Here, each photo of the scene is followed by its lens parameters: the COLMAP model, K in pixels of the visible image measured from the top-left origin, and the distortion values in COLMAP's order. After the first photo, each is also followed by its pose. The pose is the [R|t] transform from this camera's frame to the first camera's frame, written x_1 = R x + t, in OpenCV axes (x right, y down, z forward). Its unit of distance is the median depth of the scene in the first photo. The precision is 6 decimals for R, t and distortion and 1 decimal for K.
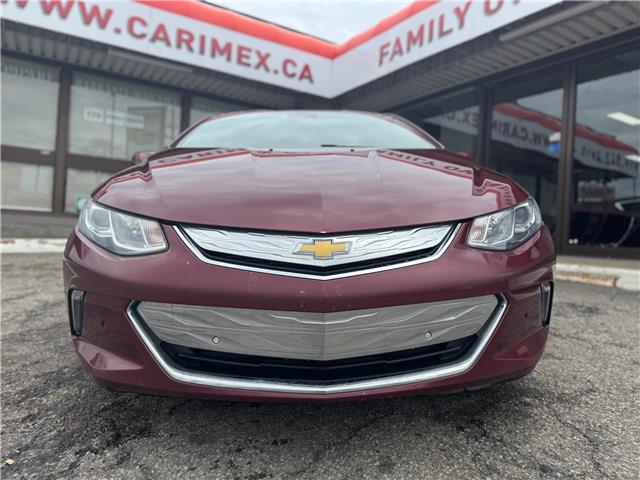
lens RADIAL K [[459.3, 0, 318.6], [0, 459.3, 240.7], [0, 0, 1]] dist [0.022332, -0.046991]
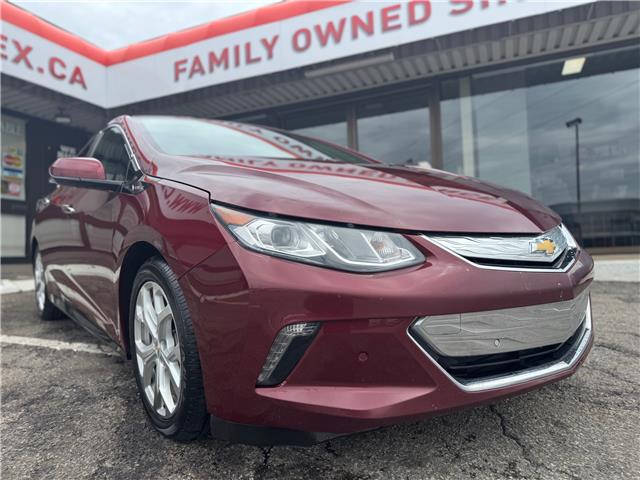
lens RADIAL K [[450.3, 0, 340.4], [0, 450.3, 252.0], [0, 0, 1]] dist [0.027865, -0.045676]
pose [[0.805136, -0.070105, 0.588932, -0.183542], [0.084381, 0.996428, 0.003255, -0.002878], [-0.587057, 0.047074, 0.808176, 0.065282]]
